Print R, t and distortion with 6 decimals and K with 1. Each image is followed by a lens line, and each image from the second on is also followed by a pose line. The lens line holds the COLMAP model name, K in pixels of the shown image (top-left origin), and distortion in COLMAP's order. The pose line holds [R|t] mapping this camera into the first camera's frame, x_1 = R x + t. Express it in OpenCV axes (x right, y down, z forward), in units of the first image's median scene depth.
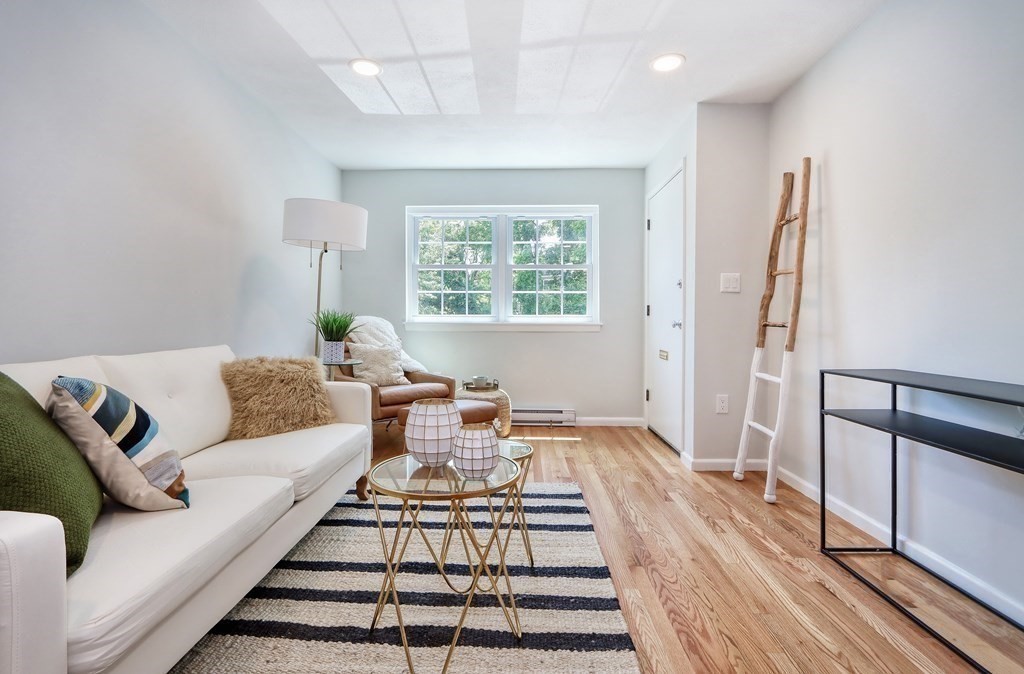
lens RADIAL K [[489.6, 0, 501.3], [0, 489.6, 315.9], [0, 0, 1]] dist [0.001485, 0.000096]
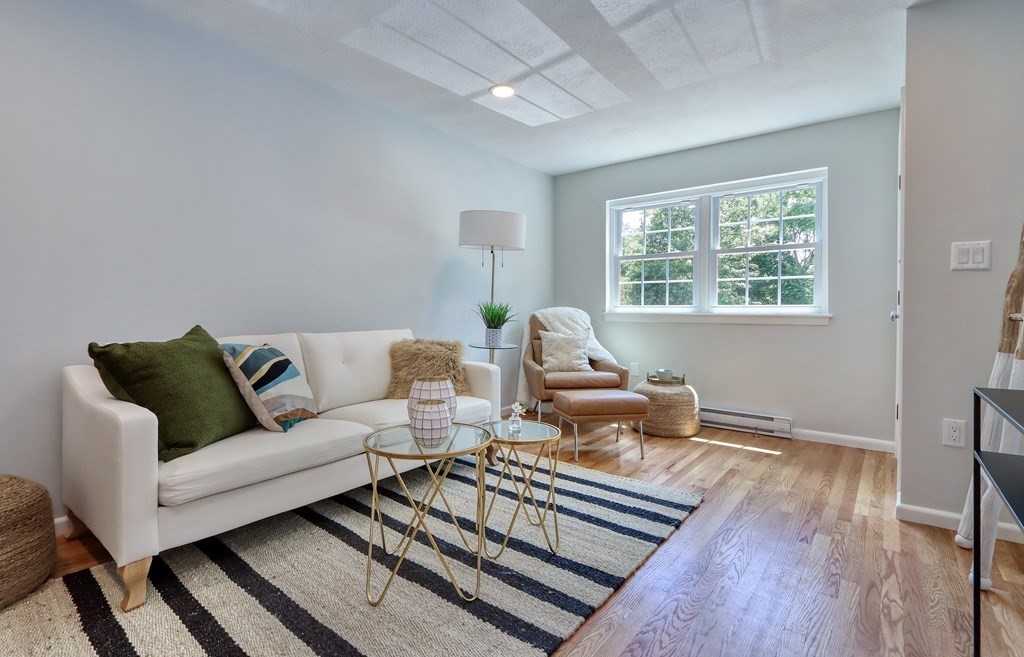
lens RADIAL K [[478.5, 0, 509.3], [0, 478.5, 306.5], [0, 0, 1]] dist [-0.001507, -0.000804]
pose [[0.804170, -0.003982, -0.594387, 0.381413], [0.003673, 0.999992, -0.001730, 0.001280], [0.594389, -0.000792, 0.804178, 0.099058]]
